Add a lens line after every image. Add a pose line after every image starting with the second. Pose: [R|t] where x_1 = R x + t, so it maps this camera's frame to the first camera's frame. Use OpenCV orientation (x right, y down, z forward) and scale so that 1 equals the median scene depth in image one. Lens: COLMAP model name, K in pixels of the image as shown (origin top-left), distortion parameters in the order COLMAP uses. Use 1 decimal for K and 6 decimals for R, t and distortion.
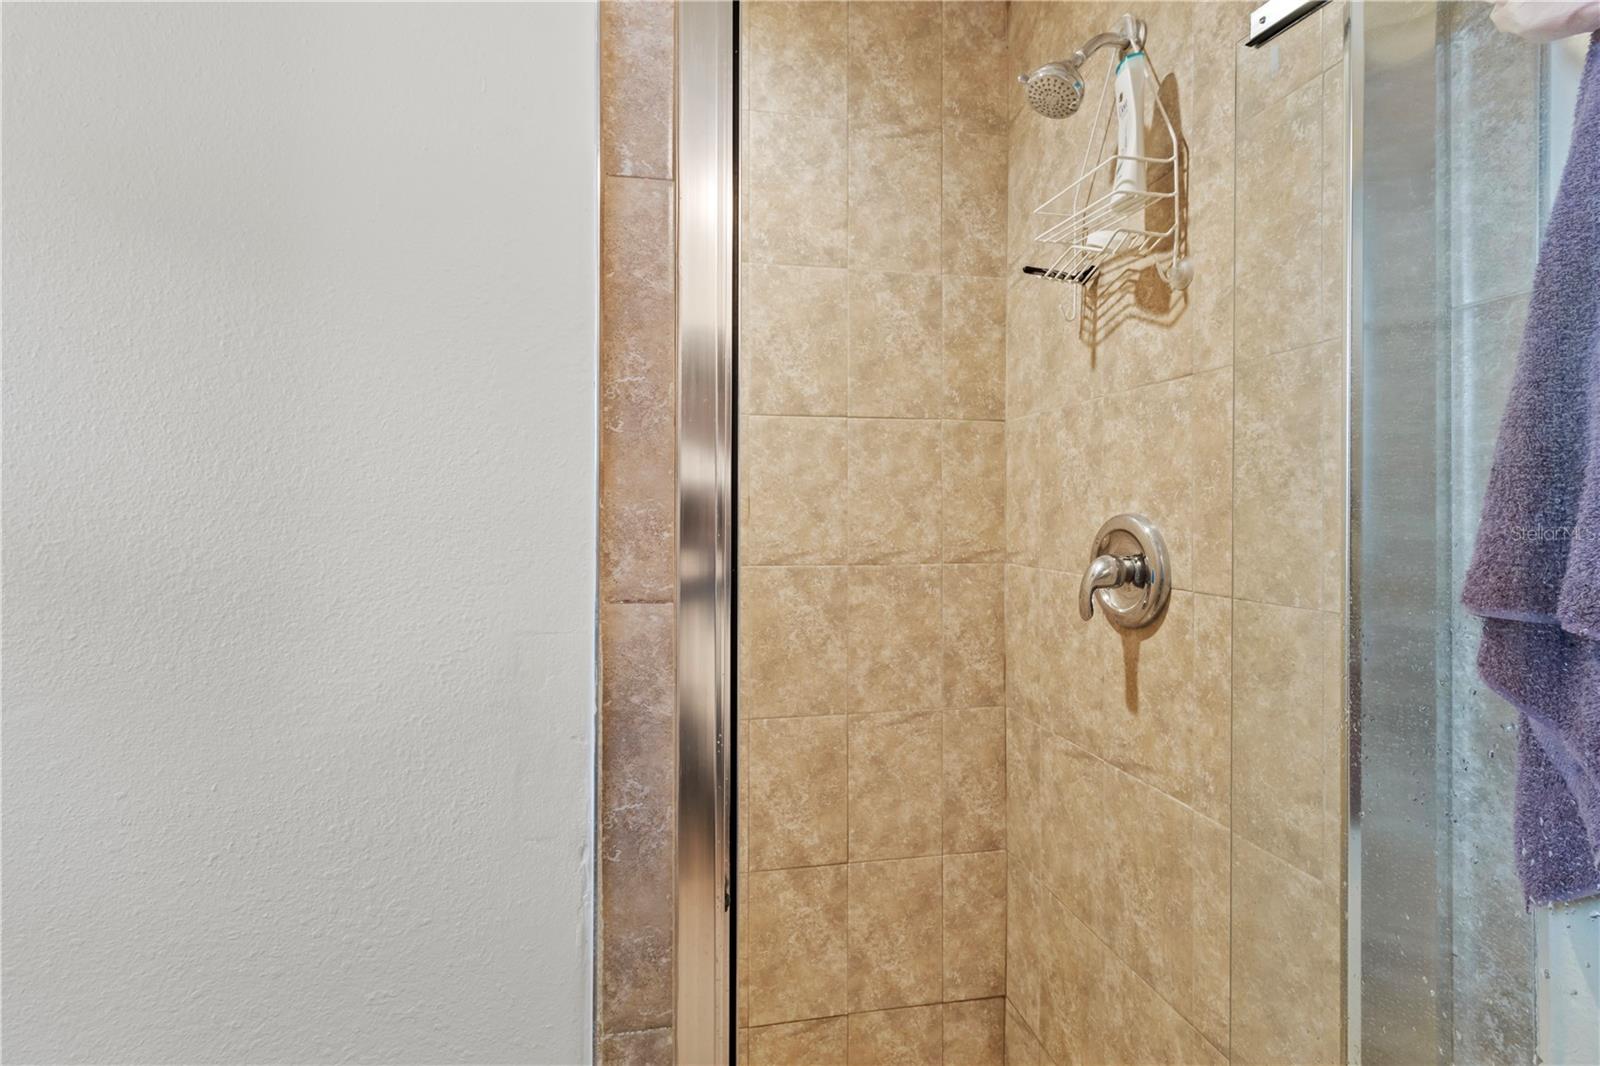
lens RADIAL K [[741.6, 0, 793.9], [0, 741.6, 514.8], [0, 0, 1]] dist [0.002443, 0.000414]
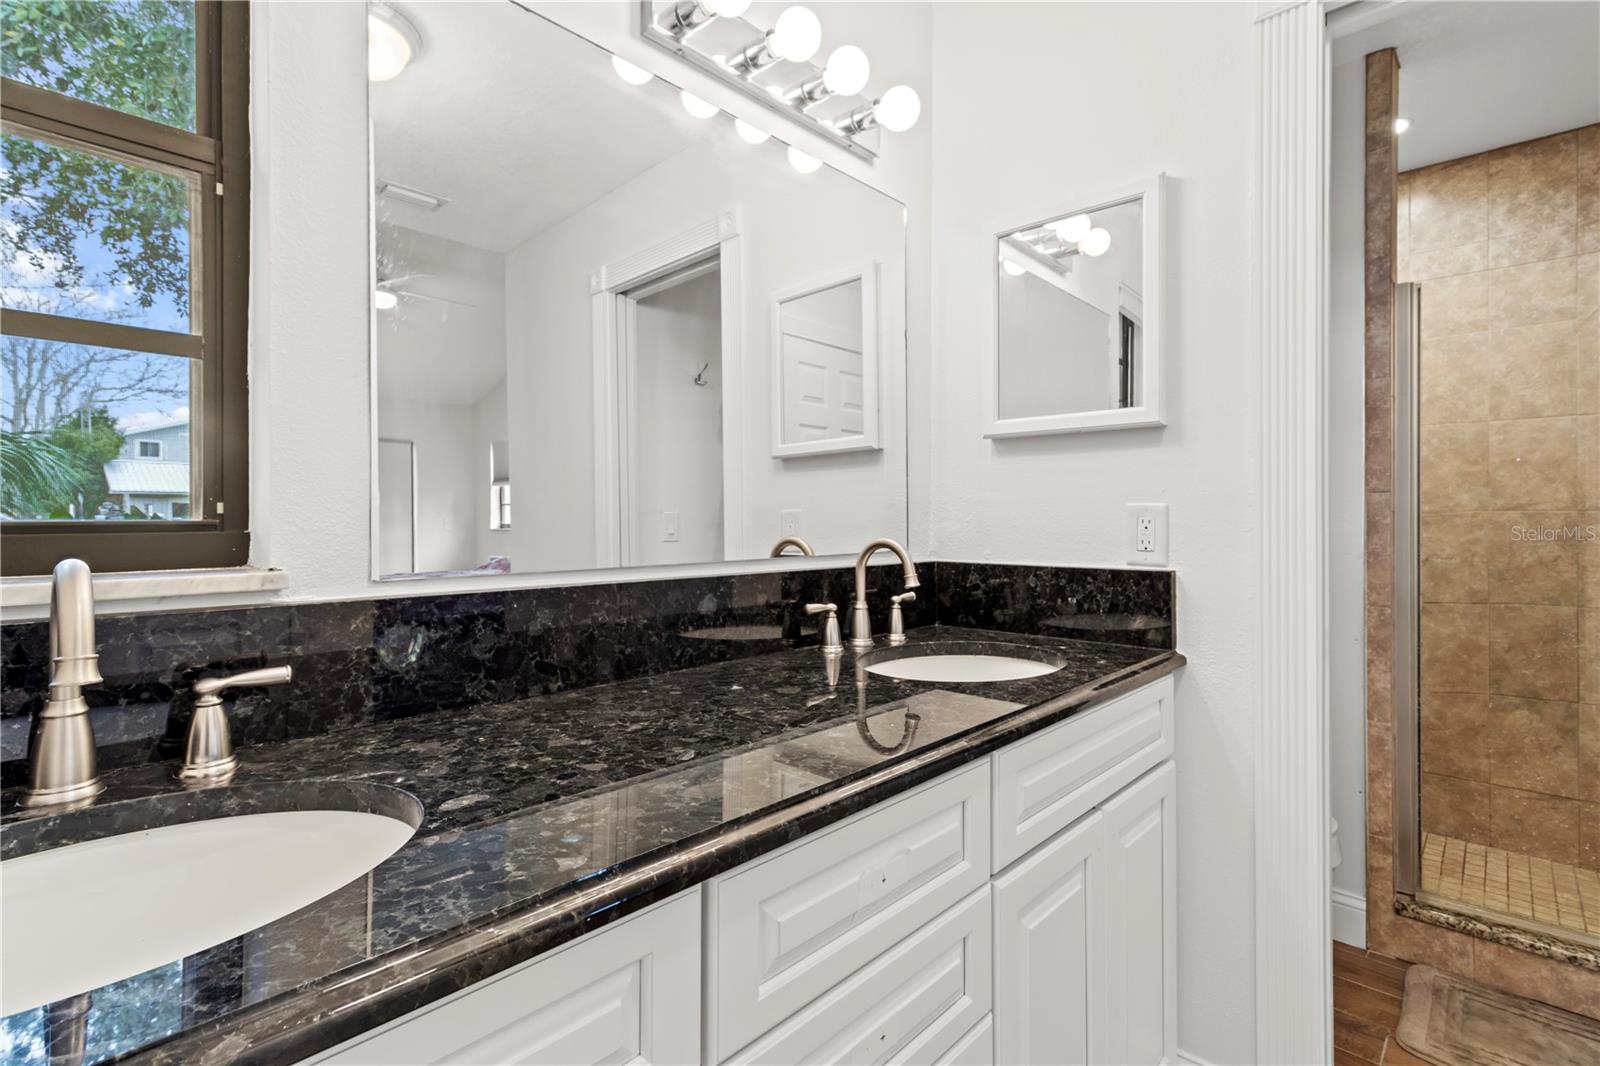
lens RADIAL K [[741.6, 0, 793.9], [0, 741.6, 514.8], [0, 0, 1]] dist [0.002443, 0.000414]
pose [[0.577599, -0.005781, -0.816300, 0.397726], [-0.003084, 0.999952, -0.009263, 0.096369], [0.816315, 0.007867, 0.577554, -1.237387]]
